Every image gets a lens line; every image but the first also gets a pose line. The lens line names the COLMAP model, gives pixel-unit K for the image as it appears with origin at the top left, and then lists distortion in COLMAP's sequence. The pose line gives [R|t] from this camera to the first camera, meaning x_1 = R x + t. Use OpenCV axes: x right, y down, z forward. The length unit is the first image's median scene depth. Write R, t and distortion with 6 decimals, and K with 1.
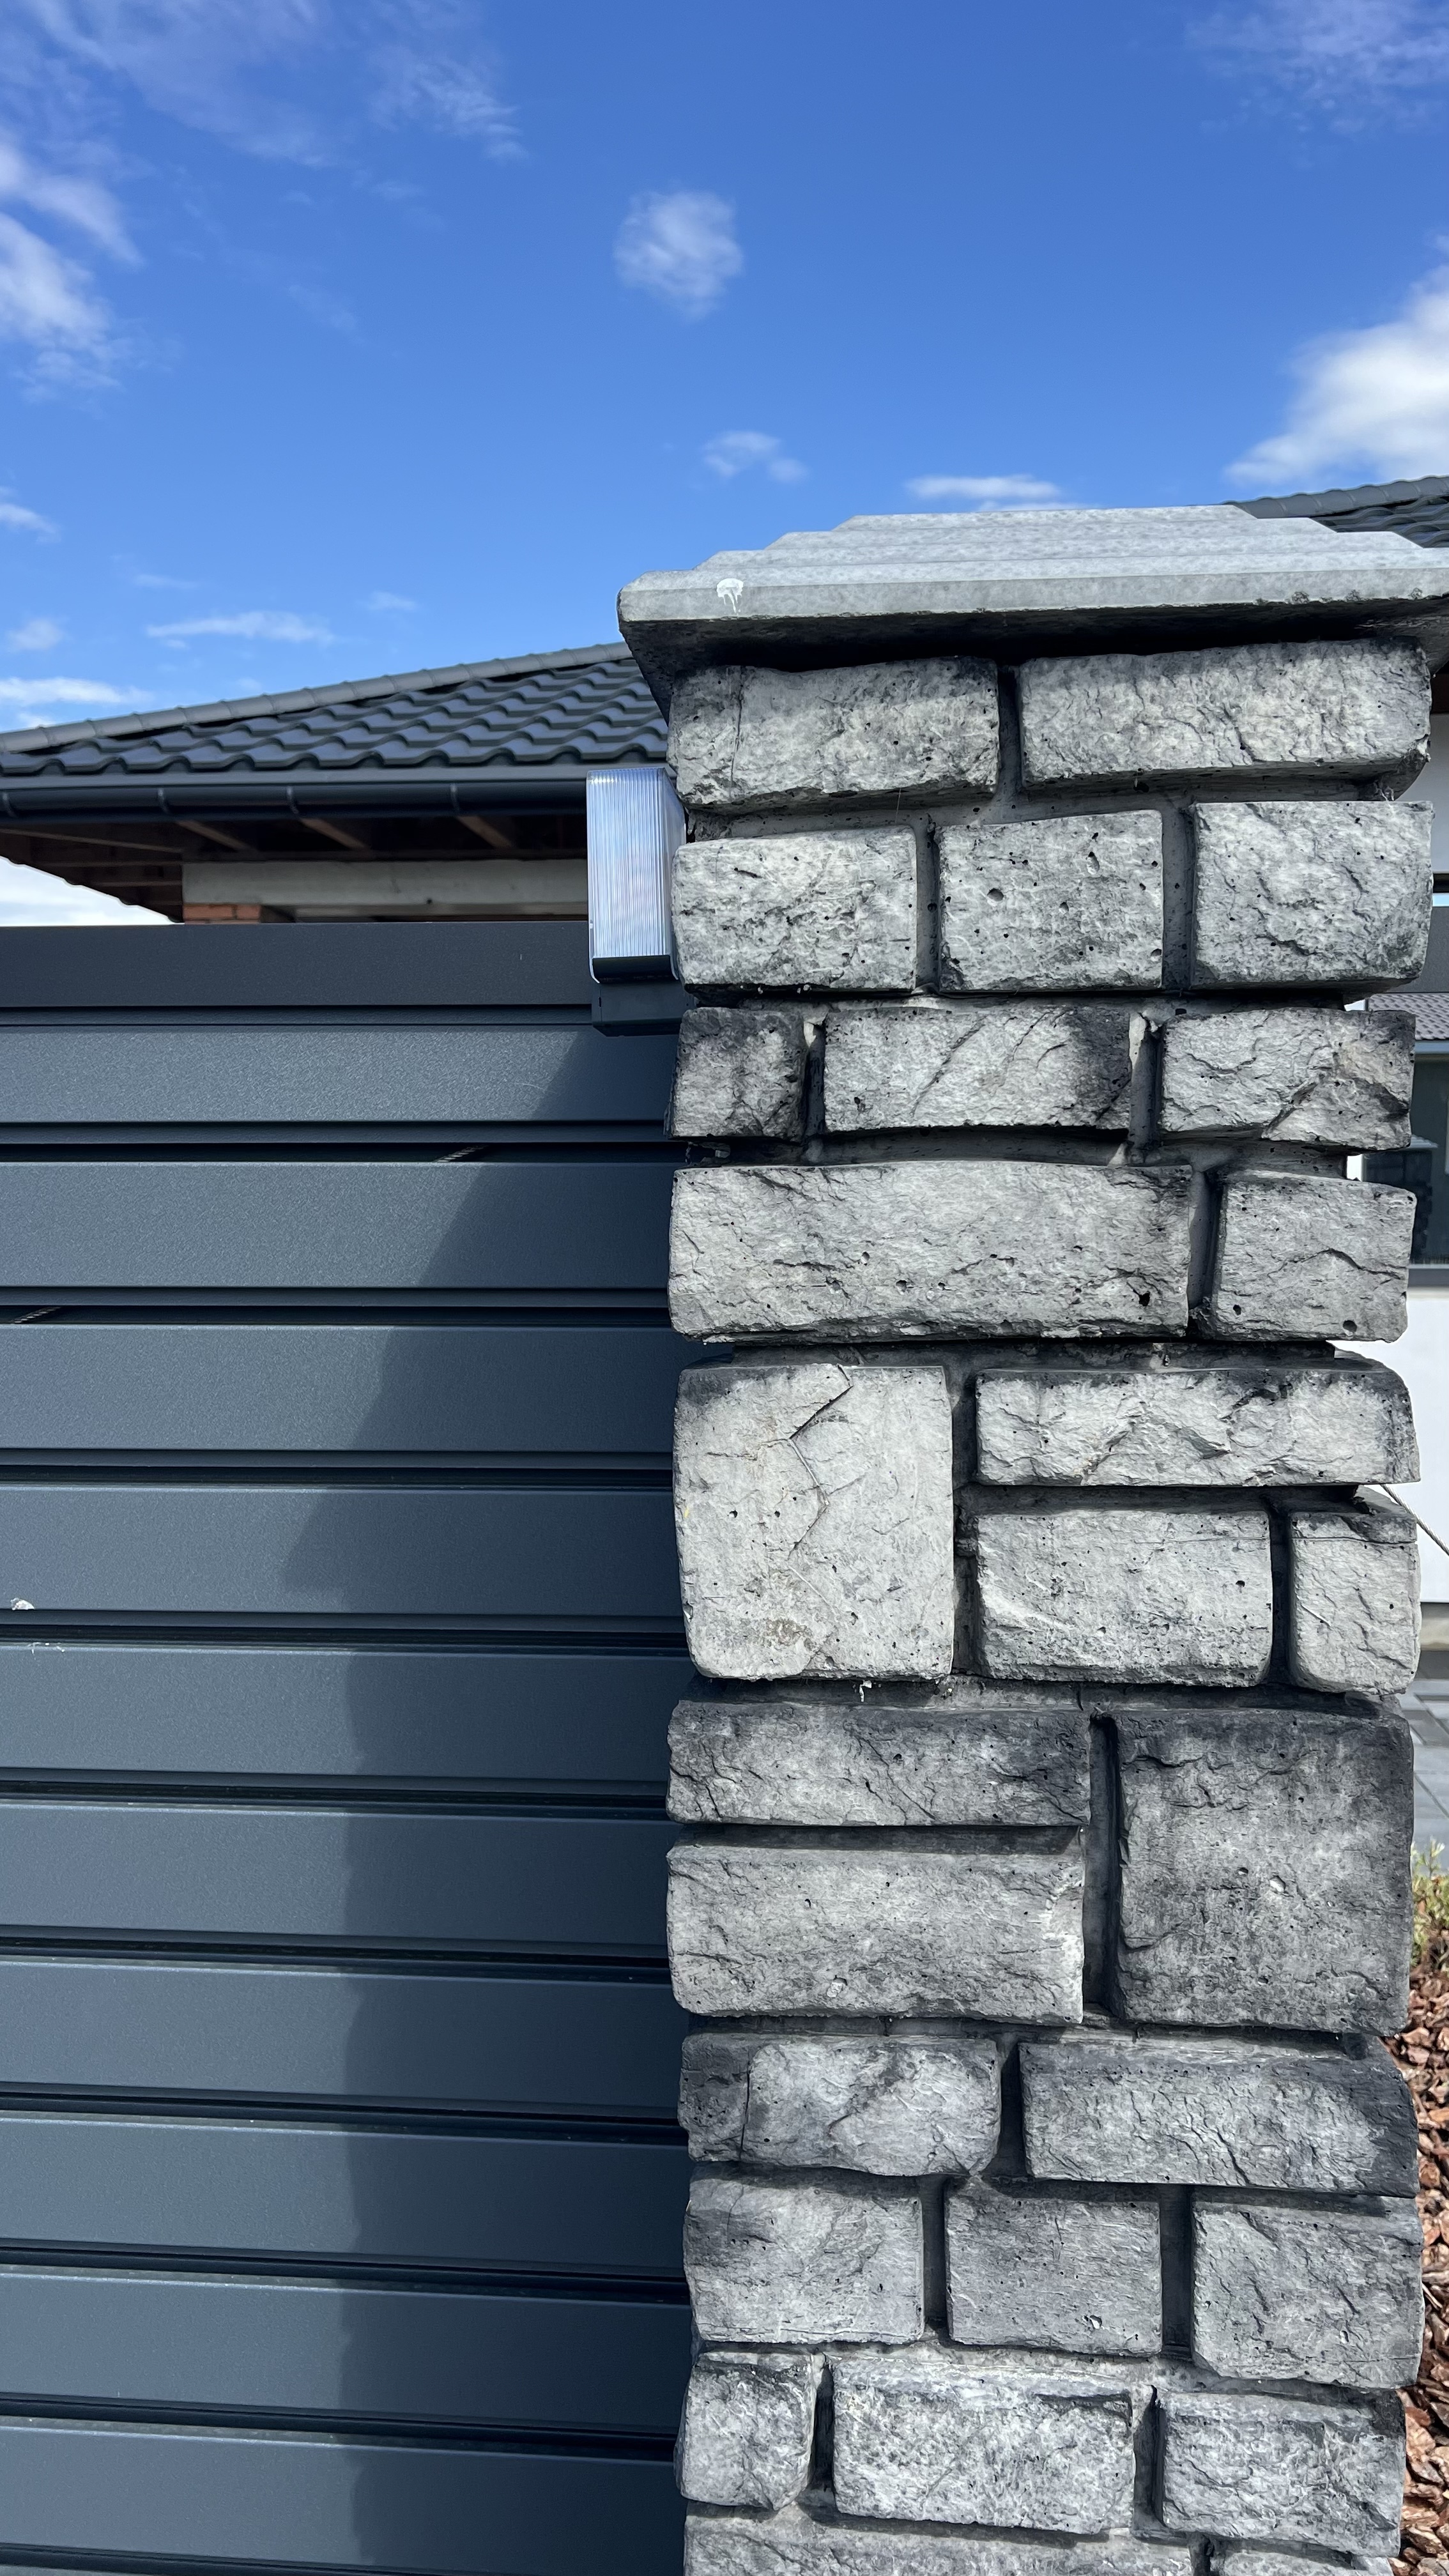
lens RADIAL K [[1913.6, 0, 715.4], [0, 1913.6, 1338.7], [0, 0, 1]] dist [0.073484, -0.102096]
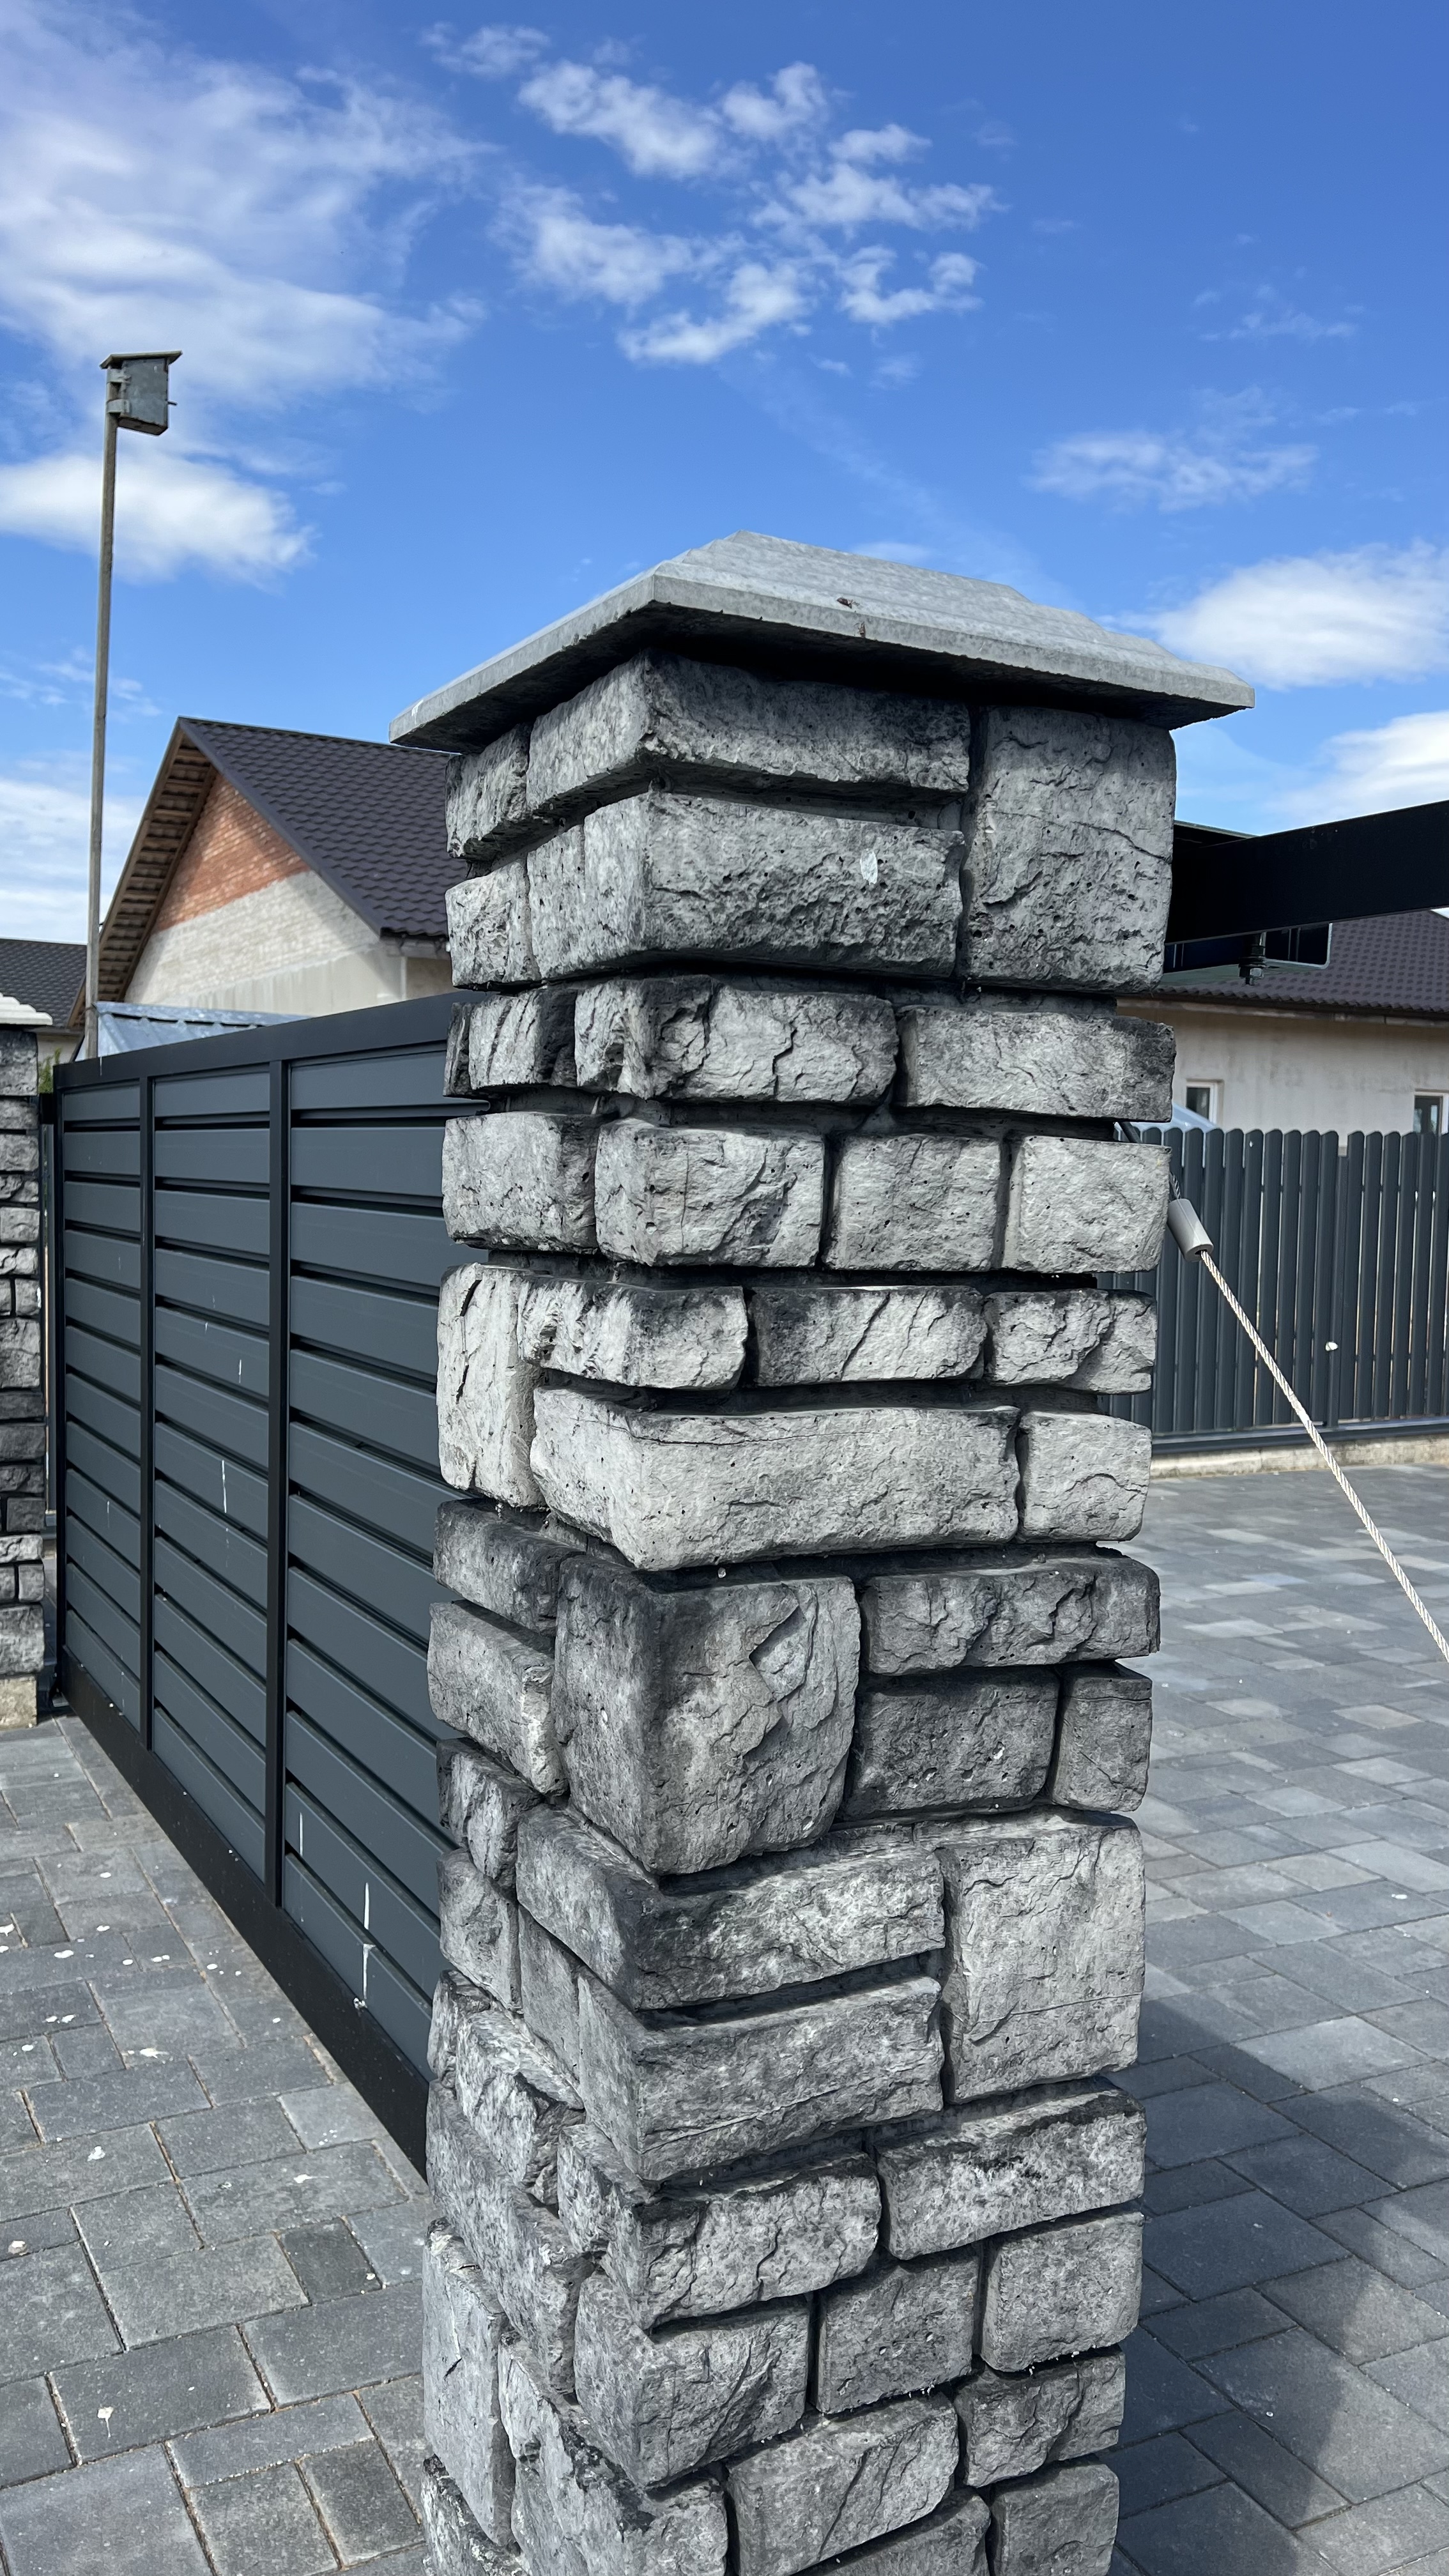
lens RADIAL K [[1938.7, 0, 715.5], [0, 1938.7, 1303.4], [0, 0, 1]] dist [0.093055, -0.160007]
pose [[0.554309, 0.071097, -0.829269, 1.308060], [-0.063955, 0.997038, 0.042732, -0.027259], [0.829850, 0.029349, 0.557214, 0.378355]]
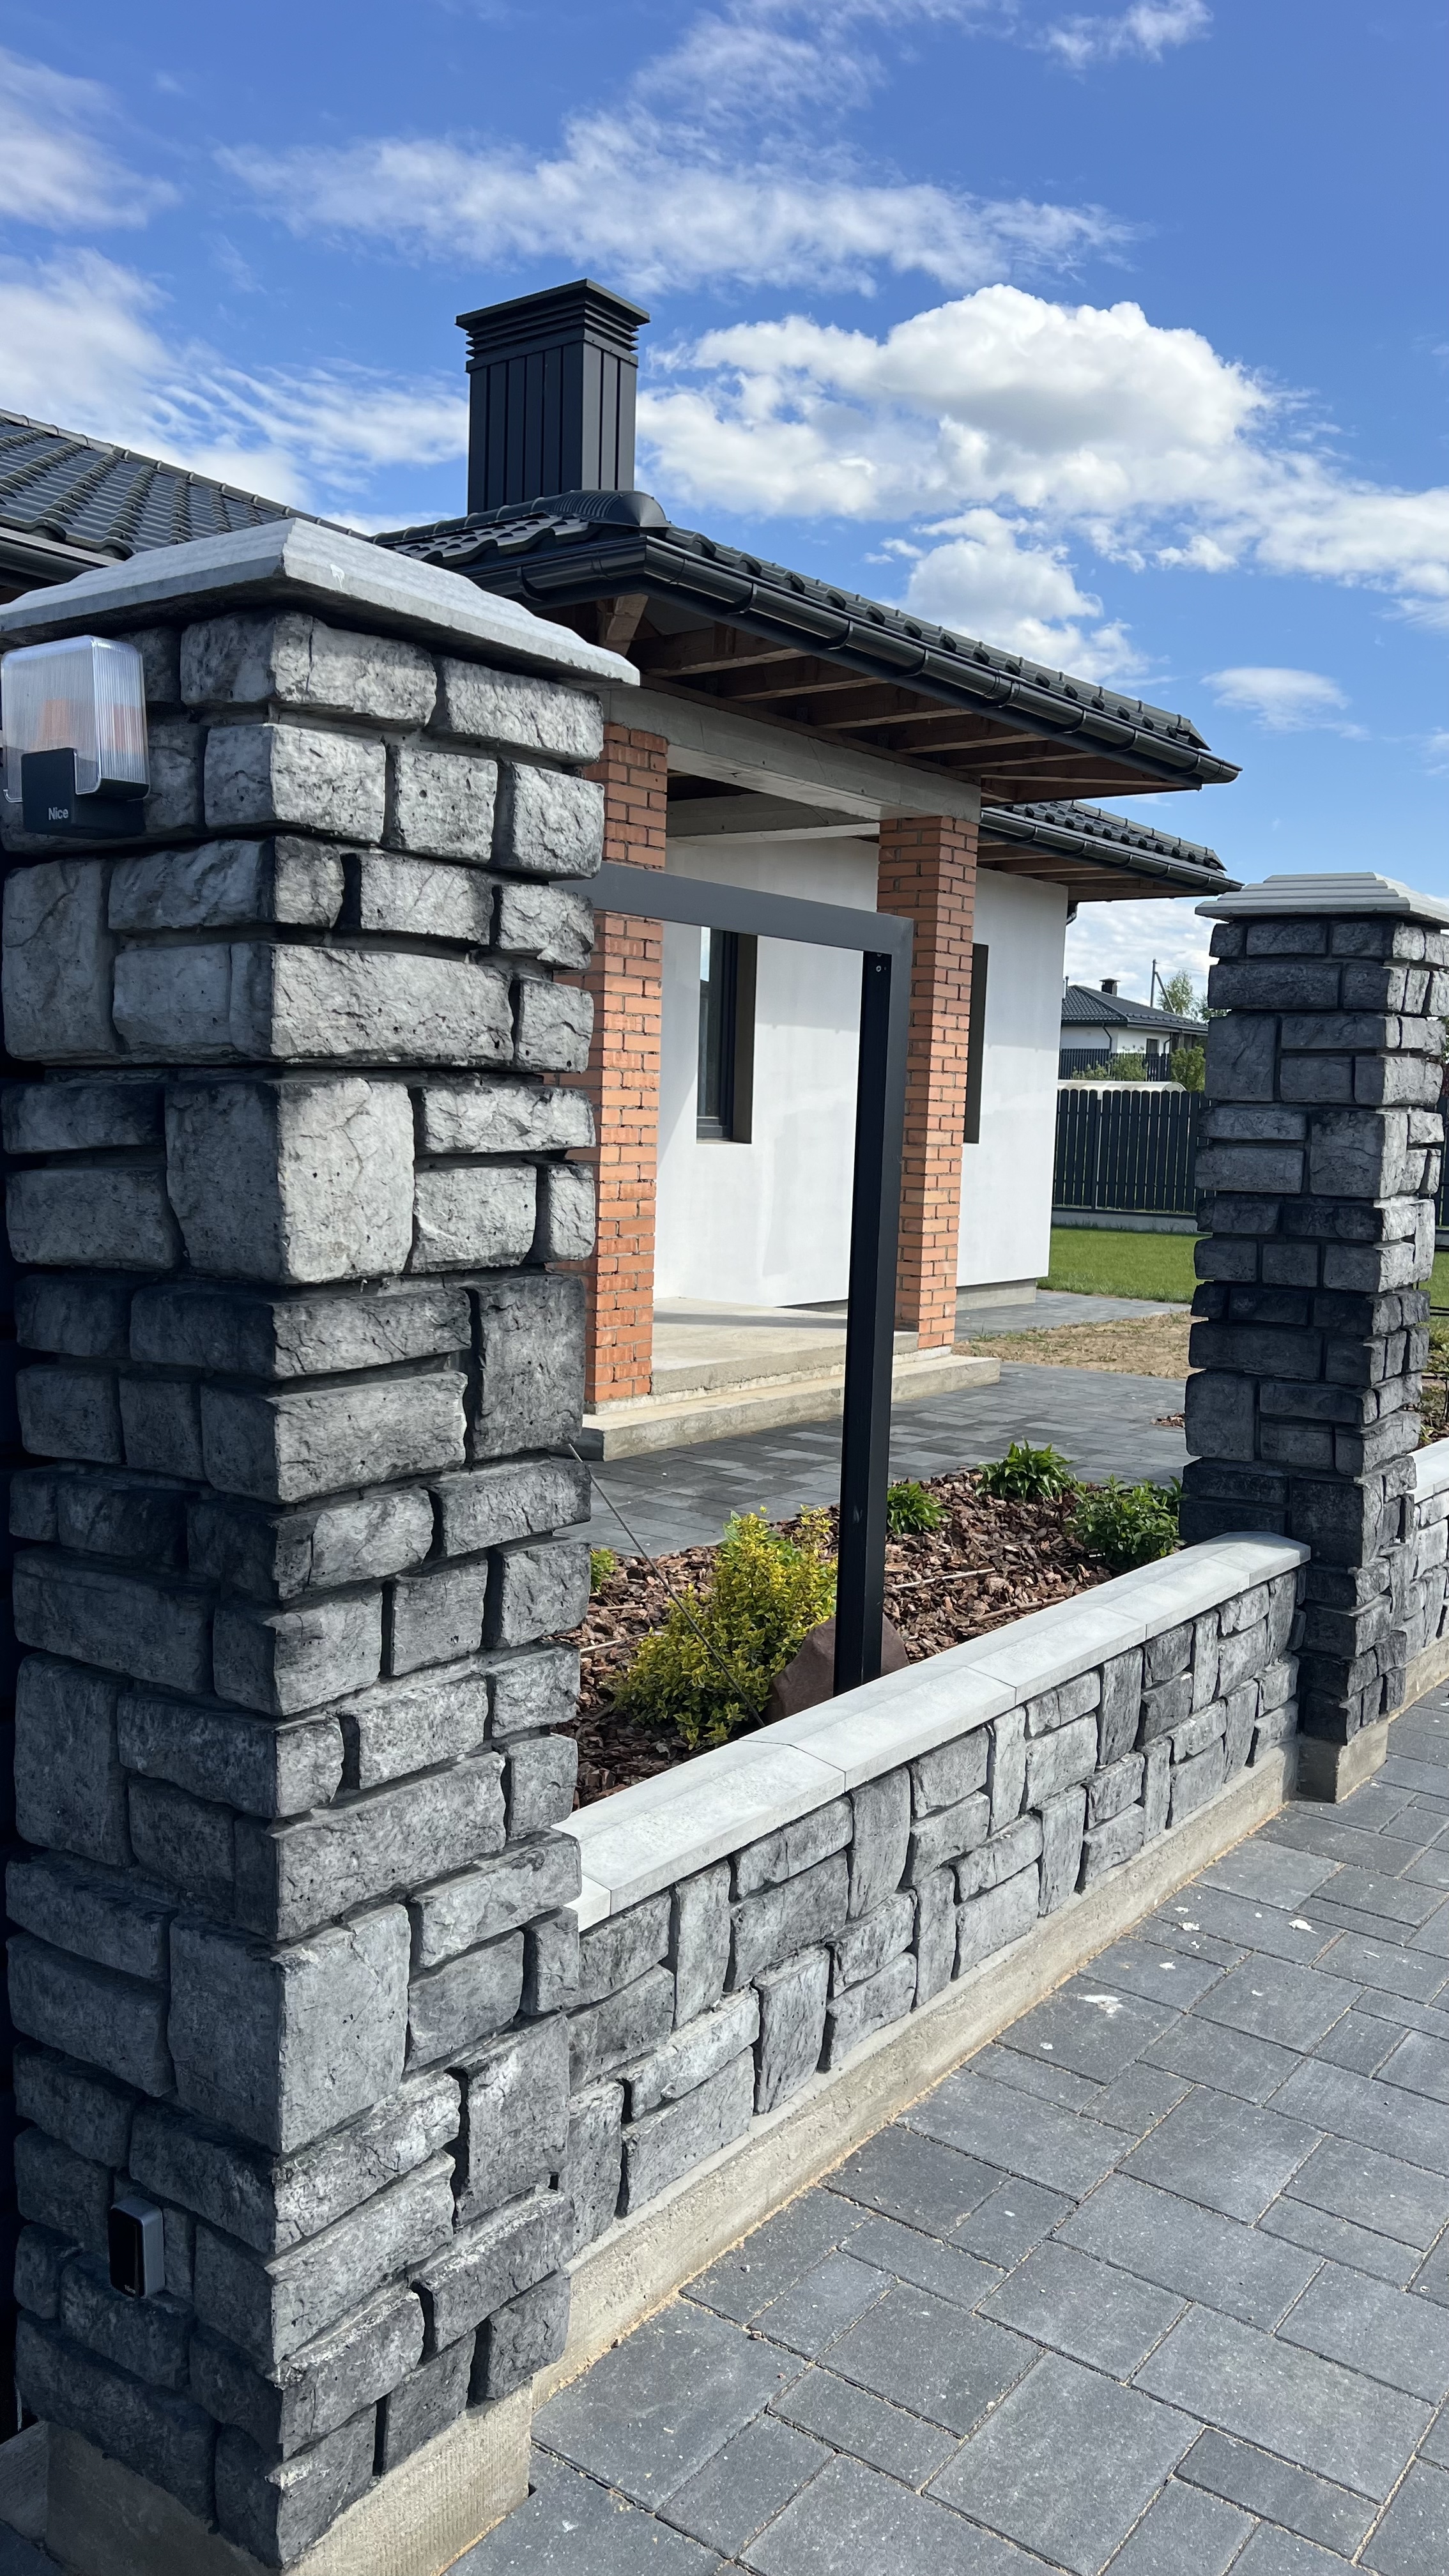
lens RADIAL K [[1928.2, 0, 741.0], [0, 1928.2, 1292.6], [0, 0, 1]] dist [0.176033, -0.485435]
pose [[0.502365, -0.068063, 0.861972, -1.194145], [0.017134, 0.997485, 0.068777, 0.086750], [-0.864486, -0.019782, 0.502268, -0.088999]]
